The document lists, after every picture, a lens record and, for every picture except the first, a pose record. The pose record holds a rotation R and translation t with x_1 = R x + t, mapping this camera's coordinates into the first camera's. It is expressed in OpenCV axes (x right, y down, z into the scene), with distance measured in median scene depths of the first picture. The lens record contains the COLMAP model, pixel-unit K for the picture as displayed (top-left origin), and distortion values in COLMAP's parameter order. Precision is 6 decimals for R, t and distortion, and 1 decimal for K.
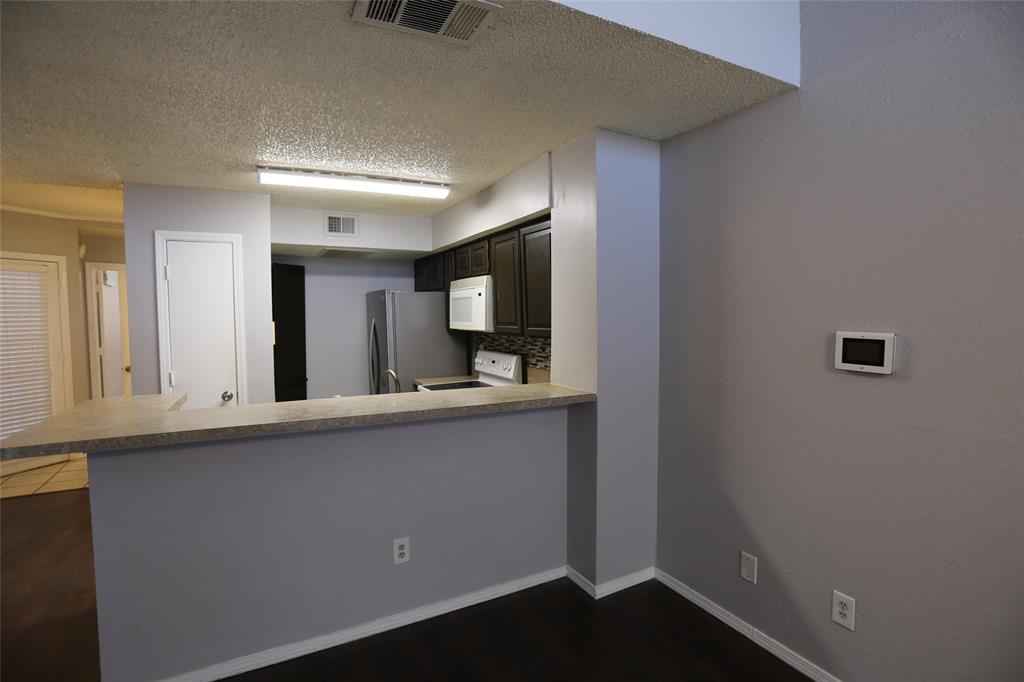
lens RADIAL K [[496.4, 0, 523.0], [0, 496.4, 337.1], [0, 0, 1]] dist [-0.063203, 0.024336]
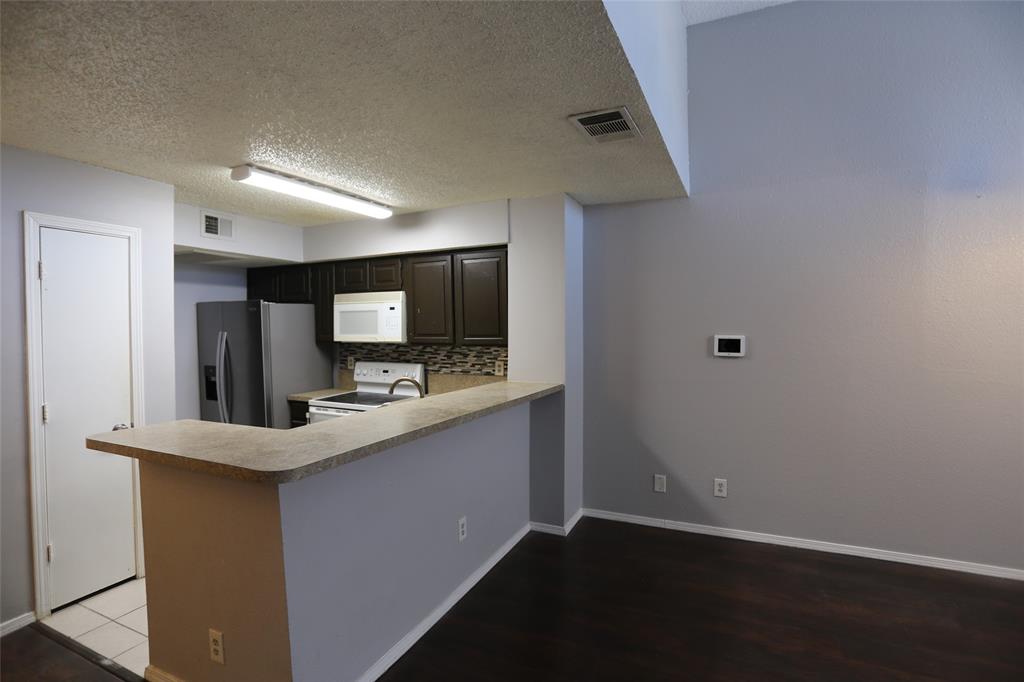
lens RADIAL K [[486.9, 0, 517.4], [0, 486.9, 337.0], [0, 0, 1]] dist [-0.066709, 0.022363]
pose [[0.799261, -0.012634, 0.600851, -0.561476], [0.028920, 0.999429, -0.017455, 0.002735], [-0.600288, 0.031328, 0.799170, -0.005372]]
